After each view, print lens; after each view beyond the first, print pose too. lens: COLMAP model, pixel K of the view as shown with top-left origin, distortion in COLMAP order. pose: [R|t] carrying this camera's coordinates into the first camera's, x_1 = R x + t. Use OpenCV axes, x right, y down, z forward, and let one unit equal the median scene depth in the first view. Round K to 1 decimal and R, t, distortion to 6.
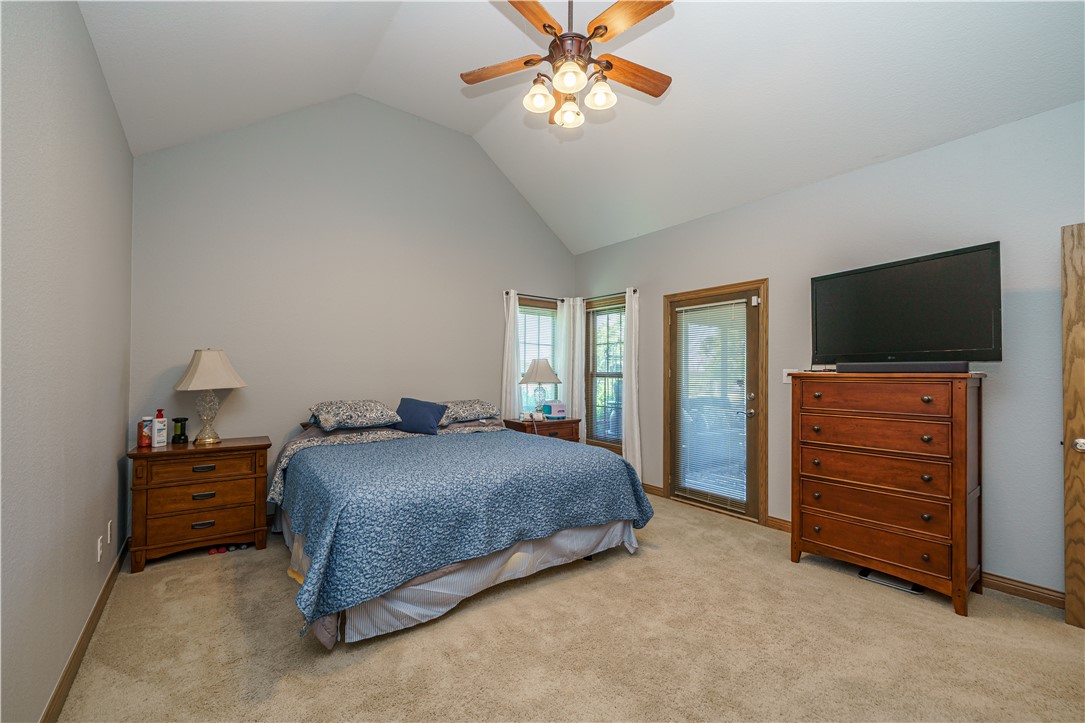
lens RADIAL K [[441.1, 0, 541.4], [0, 441.1, 364.2], [0, 0, 1]] dist [-0.000054, -0.000187]
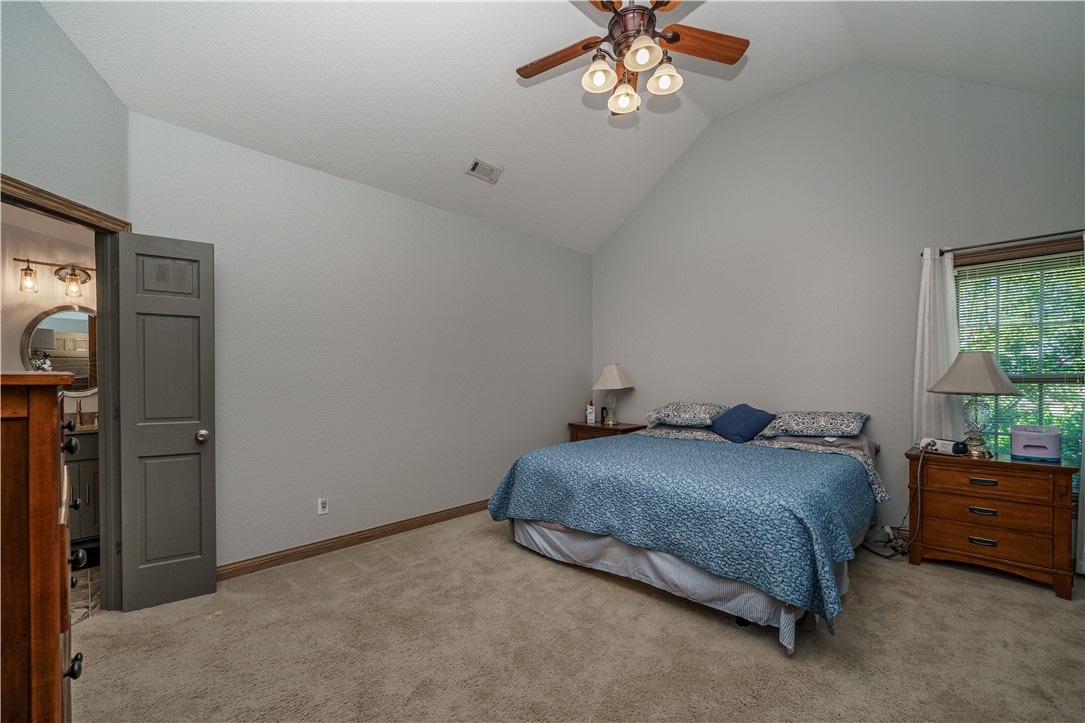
lens RADIAL K [[446.8, 0, 543.4], [0, 446.8, 379.6], [0, 0, 1]] dist [-0.000545, -0.000113]
pose [[0.157594, -0.004735, -0.987493, 0.819850], [0.023059, 0.999733, -0.001114, 0.020321], [0.987235, -0.022595, 0.157661, 0.567007]]
